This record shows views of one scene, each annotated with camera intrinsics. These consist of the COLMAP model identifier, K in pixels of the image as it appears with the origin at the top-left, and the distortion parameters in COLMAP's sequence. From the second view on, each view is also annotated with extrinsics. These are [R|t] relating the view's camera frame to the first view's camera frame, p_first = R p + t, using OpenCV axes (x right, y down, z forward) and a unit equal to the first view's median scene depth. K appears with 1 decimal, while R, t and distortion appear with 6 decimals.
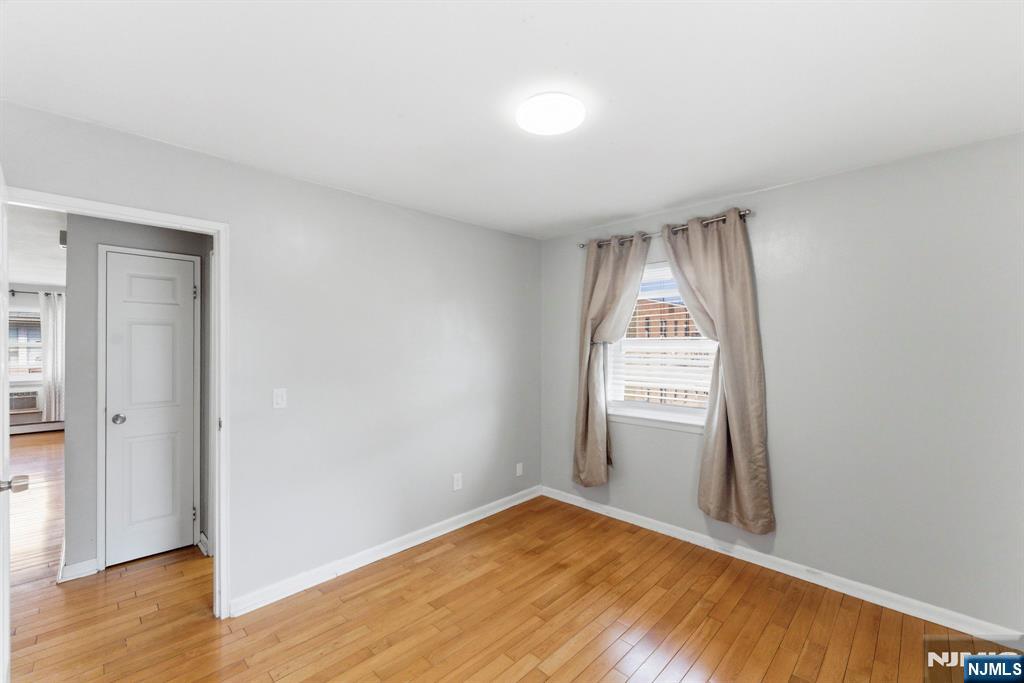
lens RADIAL K [[421.6, 0, 509.8], [0, 421.6, 337.8], [0, 0, 1]] dist [-0.002166, 0.001194]
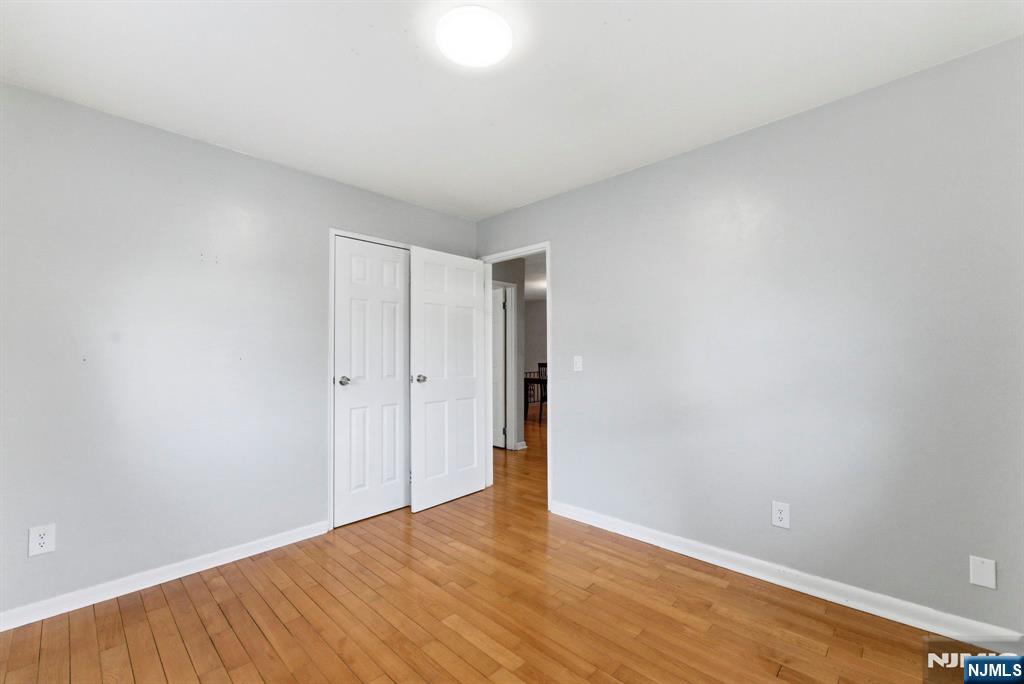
lens RADIAL K [[421.6, 0, 511.1], [0, 421.6, 342.4], [0, 0, 1]] dist [-0.002166, 0.001194]
pose [[0.022082, -0.014534, -0.999651, 0.639269], [0.029450, 0.999470, -0.013881, 0.082027], [0.999322, -0.029133, 0.022498, 0.686219]]
